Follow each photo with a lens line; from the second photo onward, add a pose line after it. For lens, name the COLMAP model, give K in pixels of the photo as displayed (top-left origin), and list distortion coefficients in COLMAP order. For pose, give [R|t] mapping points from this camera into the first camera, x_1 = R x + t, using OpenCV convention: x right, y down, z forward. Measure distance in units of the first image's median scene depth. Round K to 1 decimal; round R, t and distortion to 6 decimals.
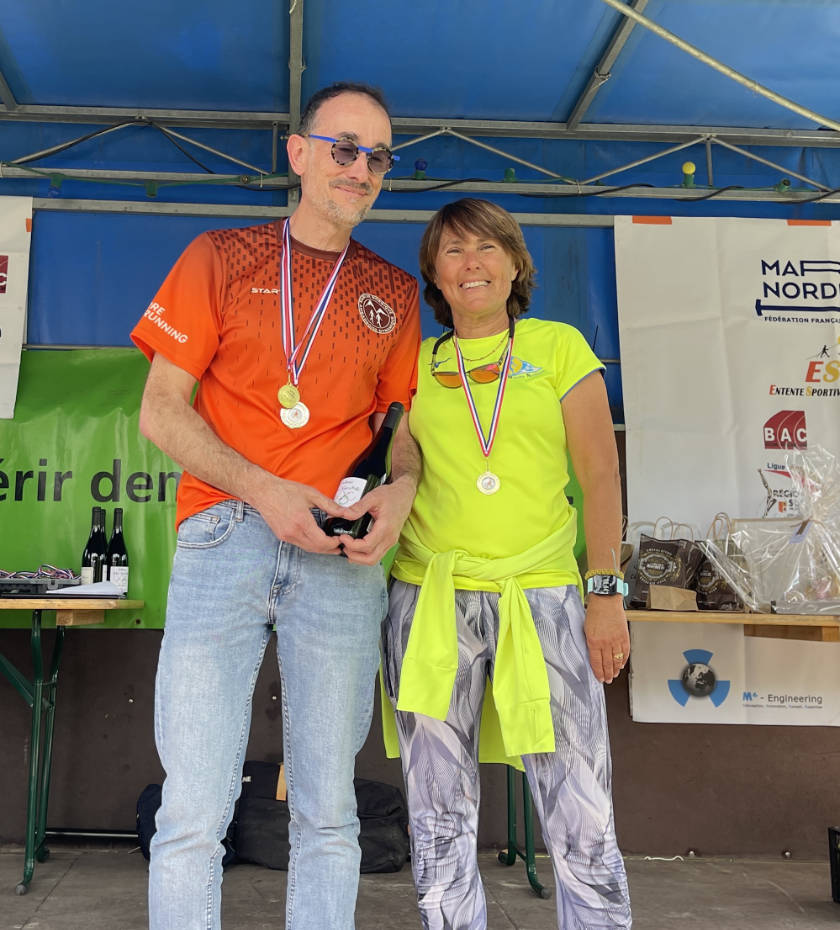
lens RADIAL K [[1122.7, 0, 419.9], [0, 1122.7, 429.4], [0, 0, 1]] dist [-0.002768, 0.001555]
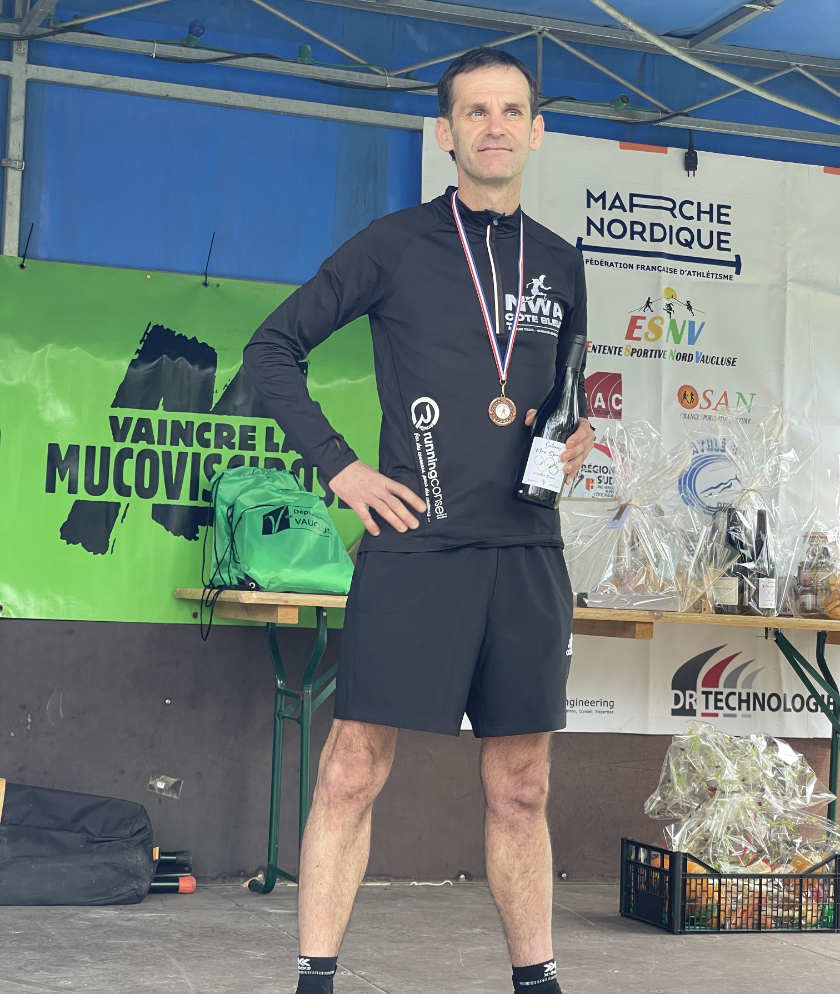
lens RADIAL K [[2058.8, 0, 420.0], [0, 2058.8, 497.0], [0, 0, 1]] dist [-0.046680, 2.203566]
pose [[0.945706, 0.037191, 0.322889, -0.305586], [-0.074993, 0.991595, 0.105430, -0.076805], [-0.316254, -0.123920, 0.940546, -0.439526]]
